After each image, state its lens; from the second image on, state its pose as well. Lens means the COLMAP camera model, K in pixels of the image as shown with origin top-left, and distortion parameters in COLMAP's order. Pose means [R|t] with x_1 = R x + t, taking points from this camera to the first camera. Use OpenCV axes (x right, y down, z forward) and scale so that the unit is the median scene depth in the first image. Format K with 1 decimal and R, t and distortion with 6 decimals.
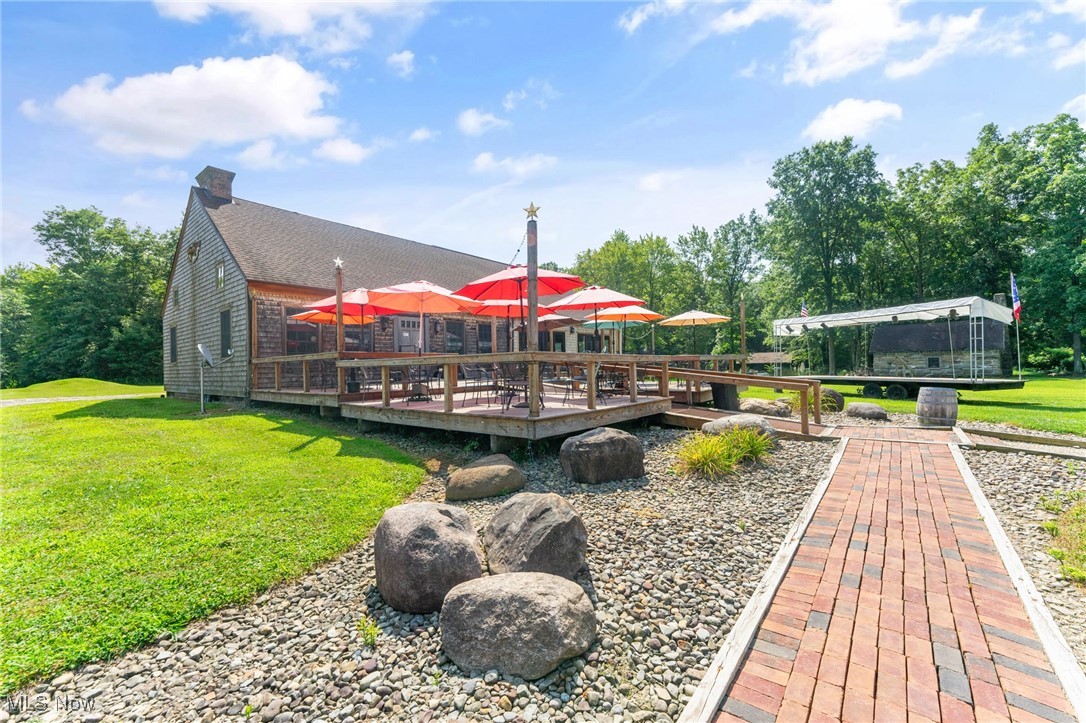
lens RADIAL K [[430.2, 0, 543.0], [0, 430.2, 361.5], [0, 0, 1]] dist [0.001164, 0.000220]
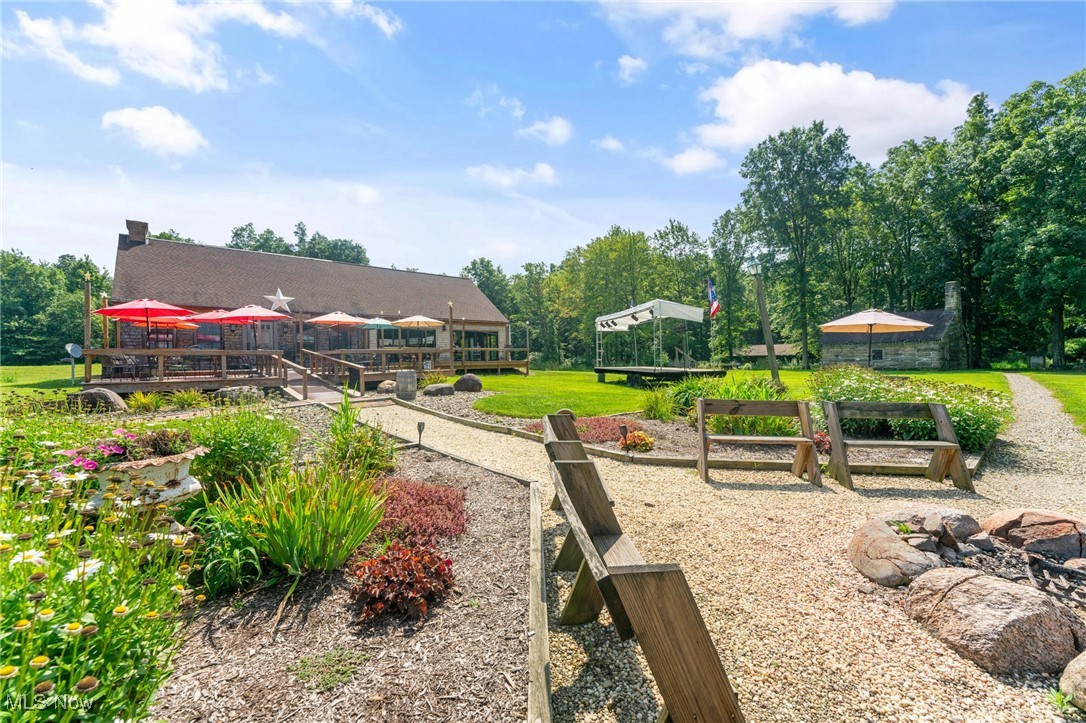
lens RADIAL K [[430.2, 0, 543.0], [0, 430.2, 361.5], [0, 0, 1]] dist [0.001164, 0.000220]
pose [[0.986124, 0.001713, -0.166004, 0.264806], [0.001273, 0.999839, 0.017884, -0.000618], [0.166008, -0.017847, 0.985963, -0.064355]]
